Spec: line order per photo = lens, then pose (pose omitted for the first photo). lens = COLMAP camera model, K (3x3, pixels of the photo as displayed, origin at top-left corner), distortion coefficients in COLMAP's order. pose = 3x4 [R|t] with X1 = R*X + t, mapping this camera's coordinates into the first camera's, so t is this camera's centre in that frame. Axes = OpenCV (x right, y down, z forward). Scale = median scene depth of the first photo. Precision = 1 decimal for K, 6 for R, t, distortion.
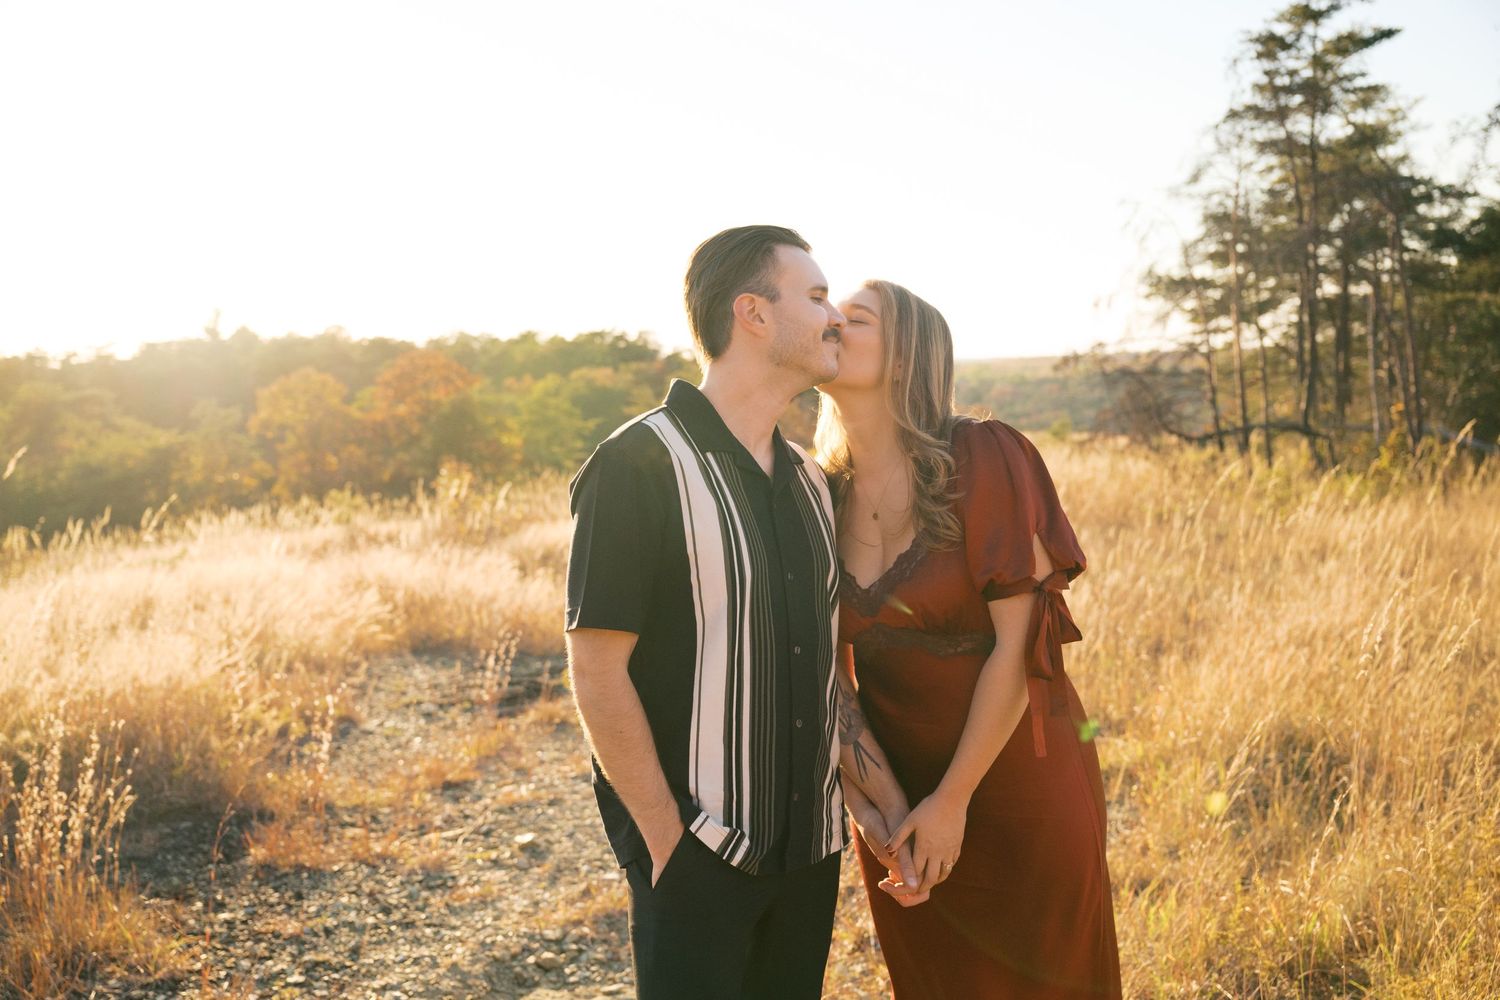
lens RADIAL K [[1425.4, 0, 744.3], [0, 1425.4, 517.0], [0, 0, 1]] dist [0.011533, -0.003458]
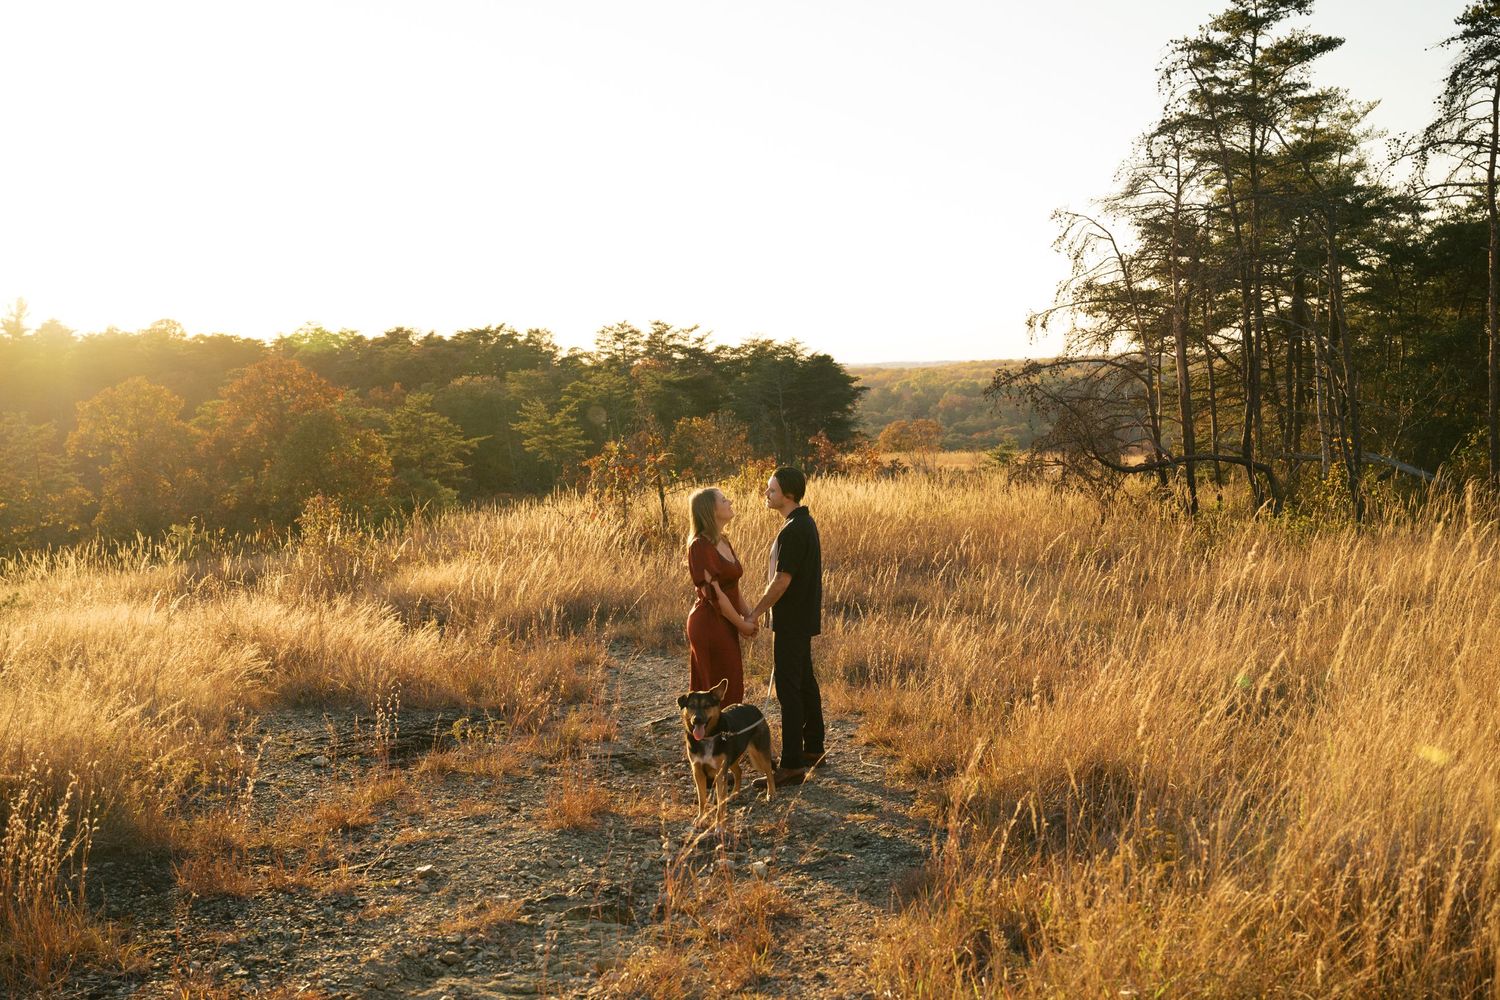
lens RADIAL K [[1661.4, 0, 799.3], [0, 1661.4, 494.5], [0, 0, 1]] dist [-0.003397, 0.017458]
pose [[0.996183, 0.001423, 0.087280, 0.004289], [0.001324, 0.999506, -0.031403, -0.004705], [-0.087282, 0.031398, 0.995689, -0.055601]]
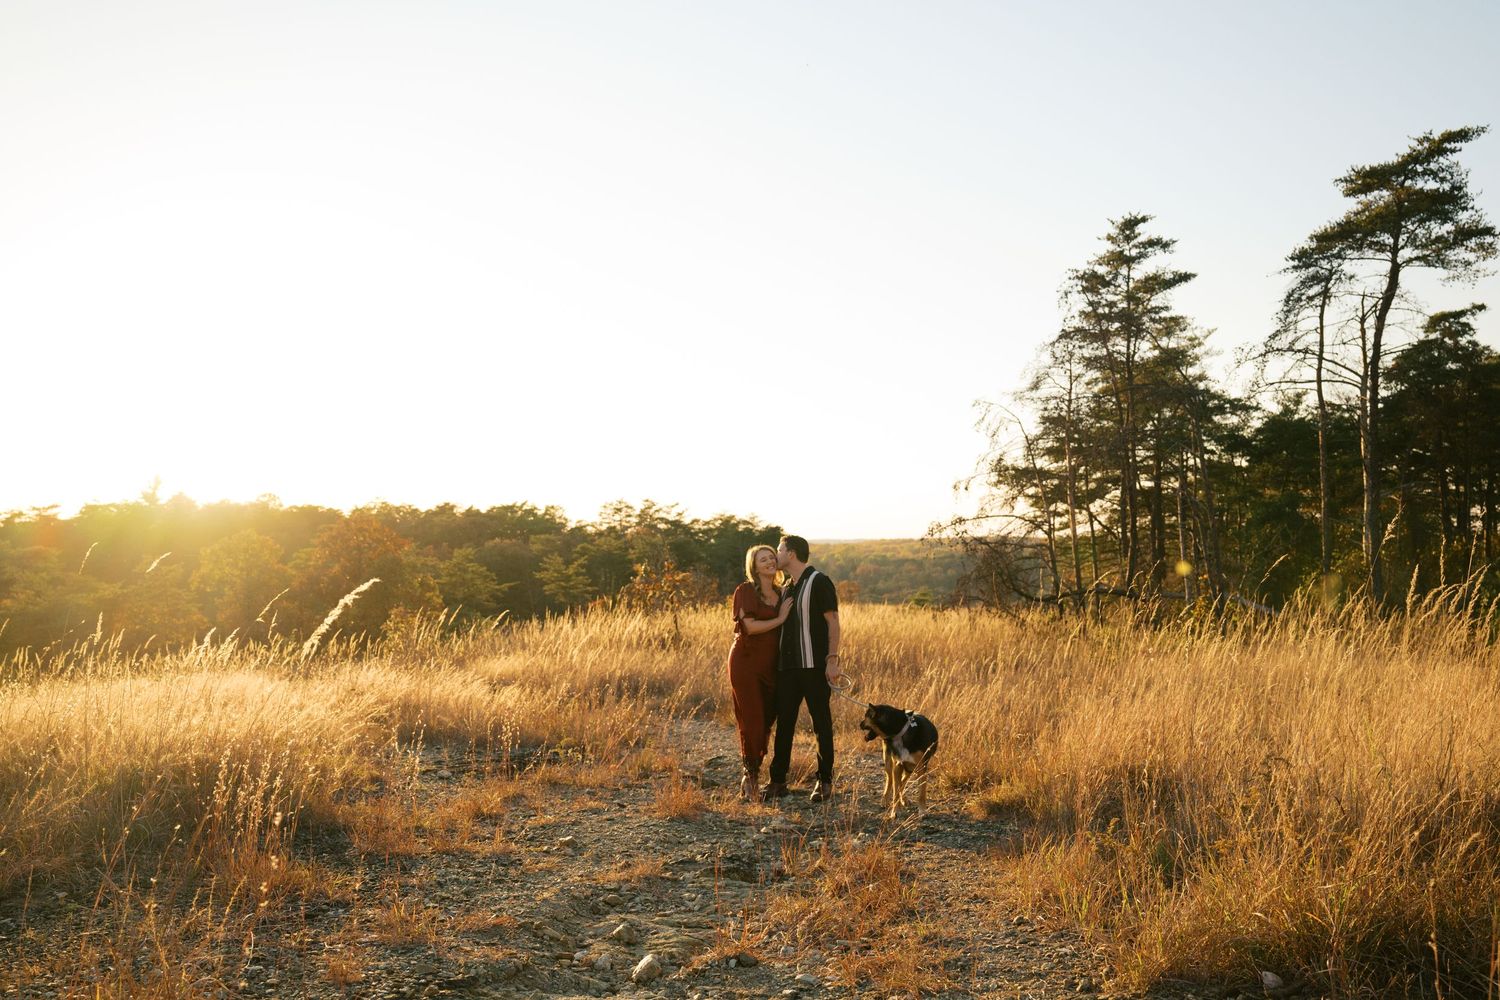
lens RADIAL K [[1279.9, 0, 753.8], [0, 1279.9, 496.2], [0, 0, 1]] dist [-0.003317, 0.009960]
pose [[0.995693, 0.027196, 0.088628, -0.015323], [-0.014403, 0.989775, -0.141908, 0.012790], [-0.091582, 0.140020, 0.985904, -0.033375]]
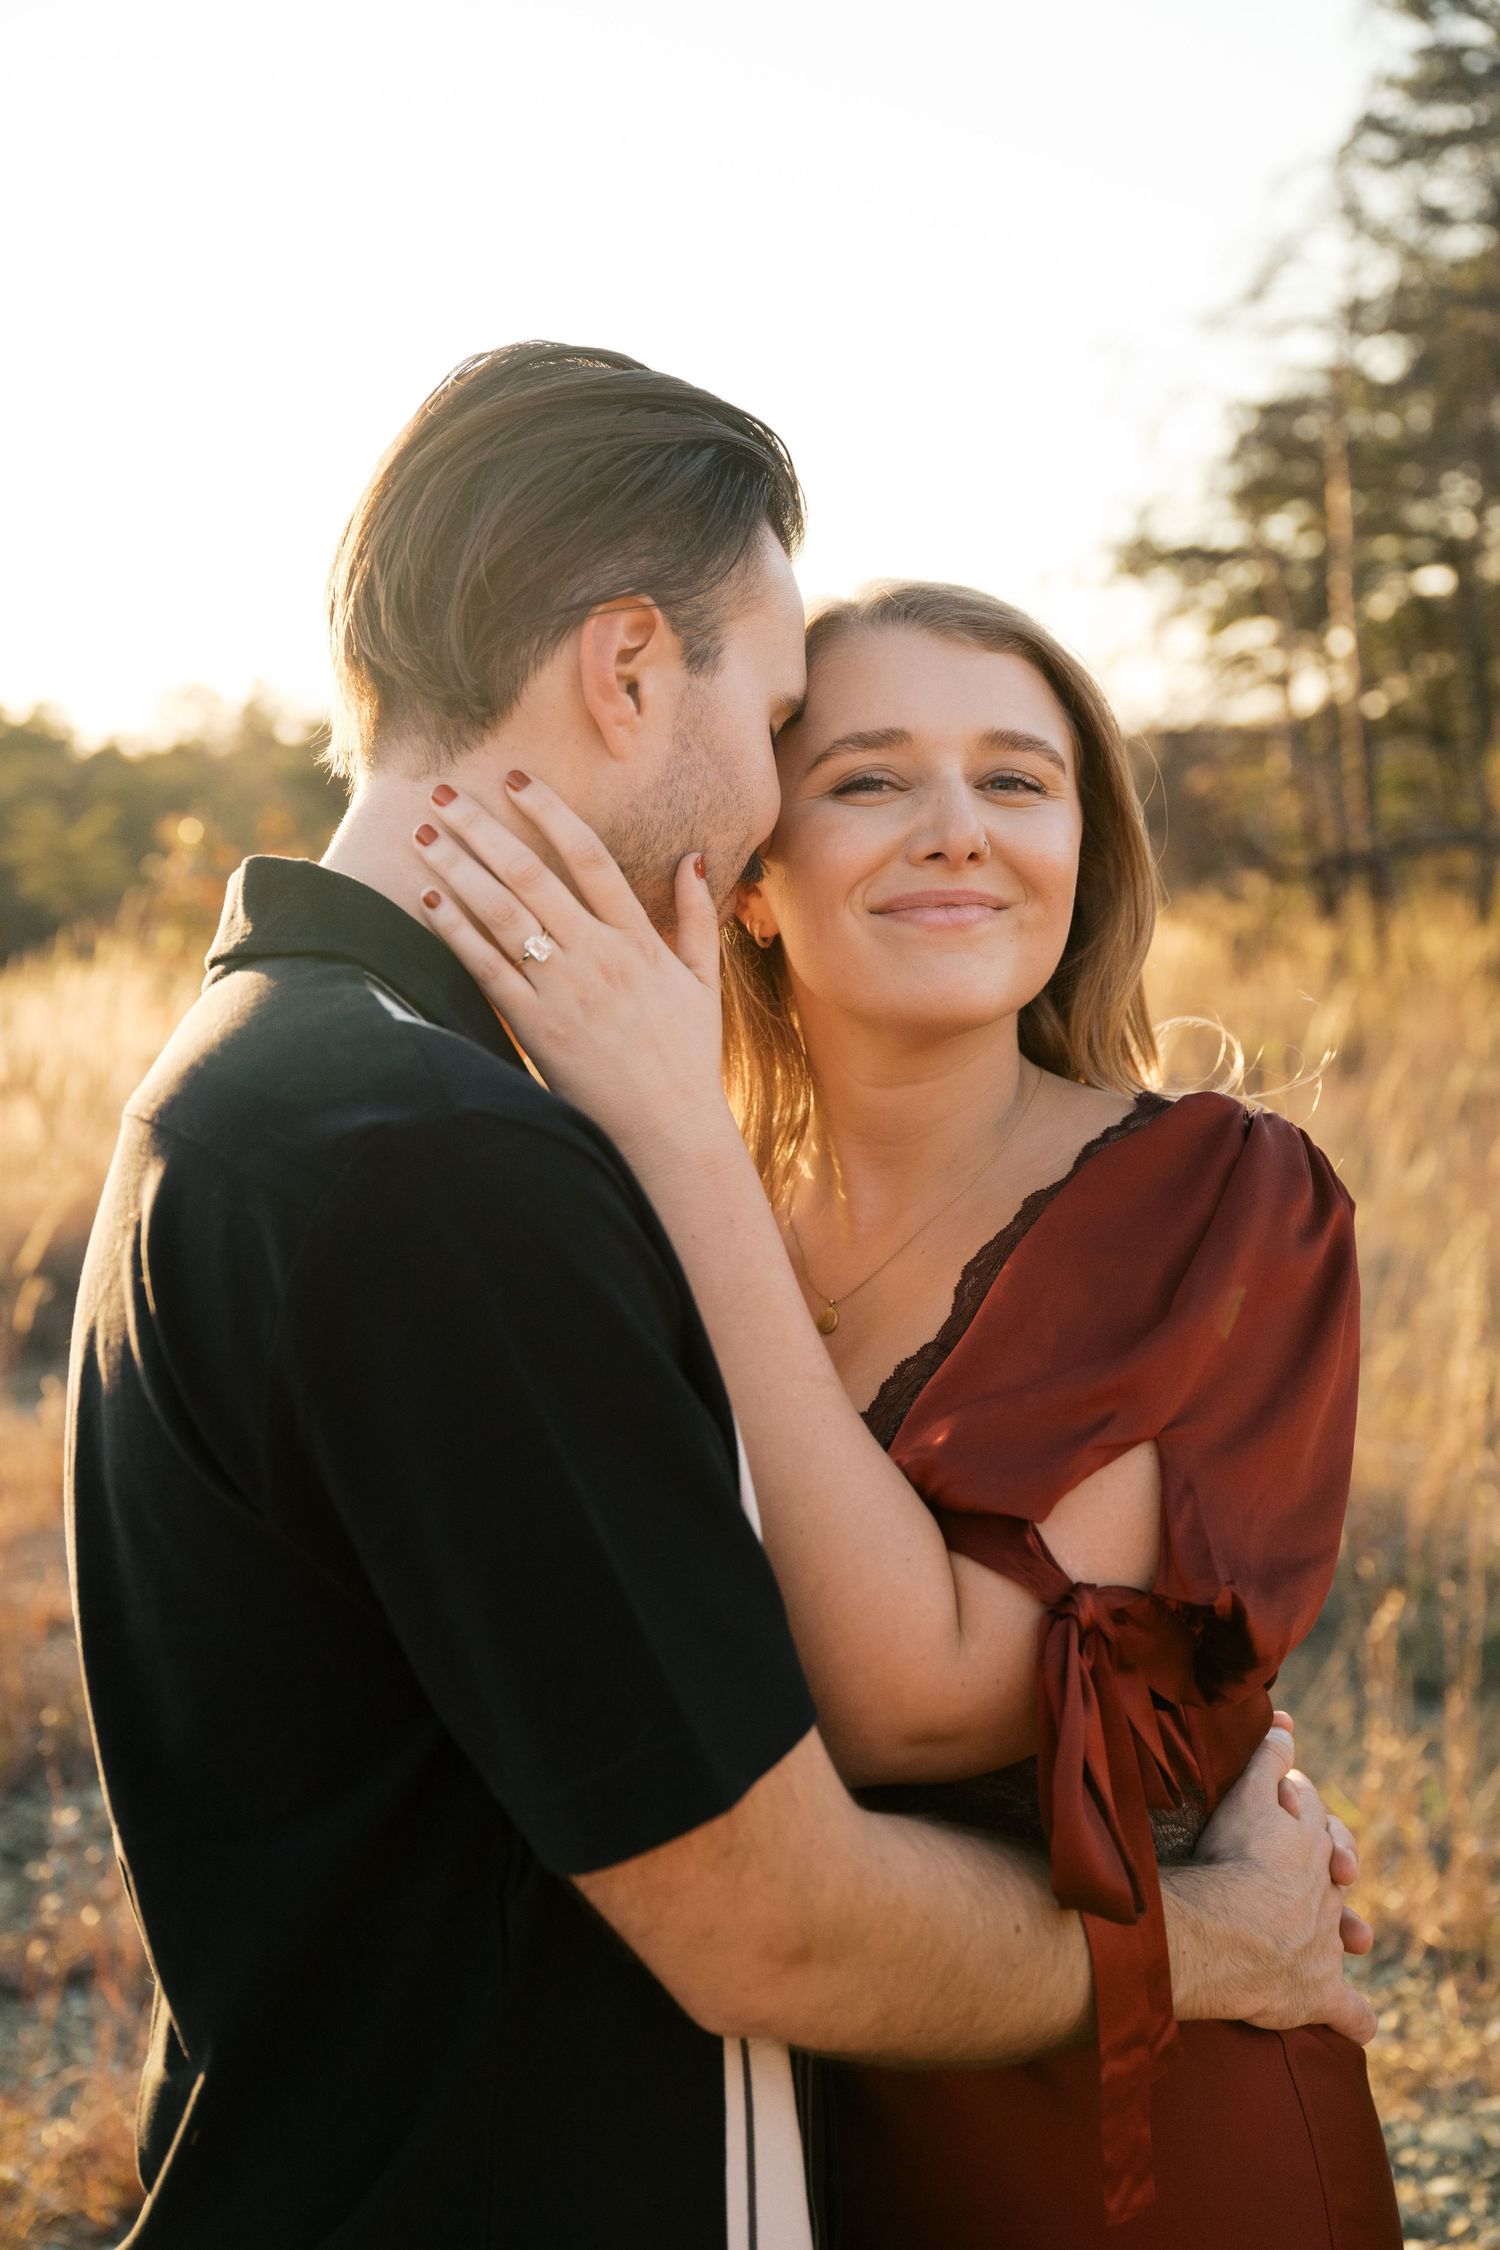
lens RADIAL K [[2701.5, 0, 775.0], [0, 2701.5, 1184.2], [0, 0, 1]] dist [-0.011532, 0.028472]
pose [[0.981674, -0.042628, 0.185738, -0.002211], [0.034230, 0.998251, 0.048193, -0.003574], [-0.187467, -0.040952, 0.981417, 0.187741]]
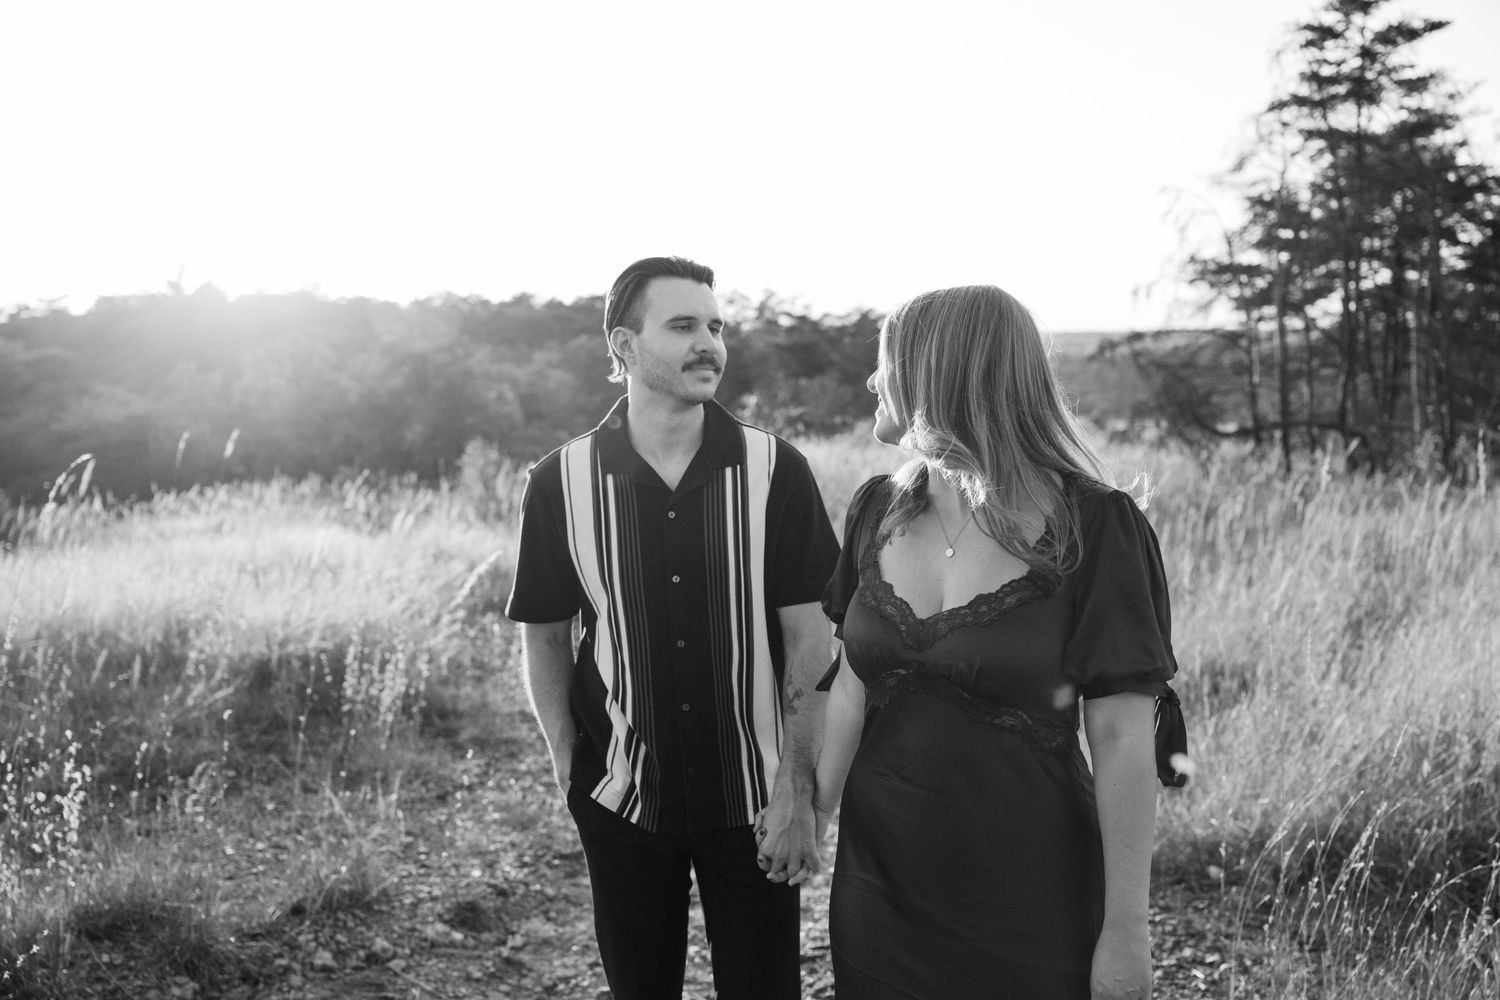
lens RADIAL K [[1581.9, 0, 751.9], [0, 1581.9, 516.9], [0, 0, 1]] dist [0.008626, -0.008146]
pose [[0.999736, 0.022944, -0.001145, -0.010612], [-0.022933, 0.999699, 0.008690, 0.000641], [0.001344, -0.008661, 0.999962, -0.086530]]
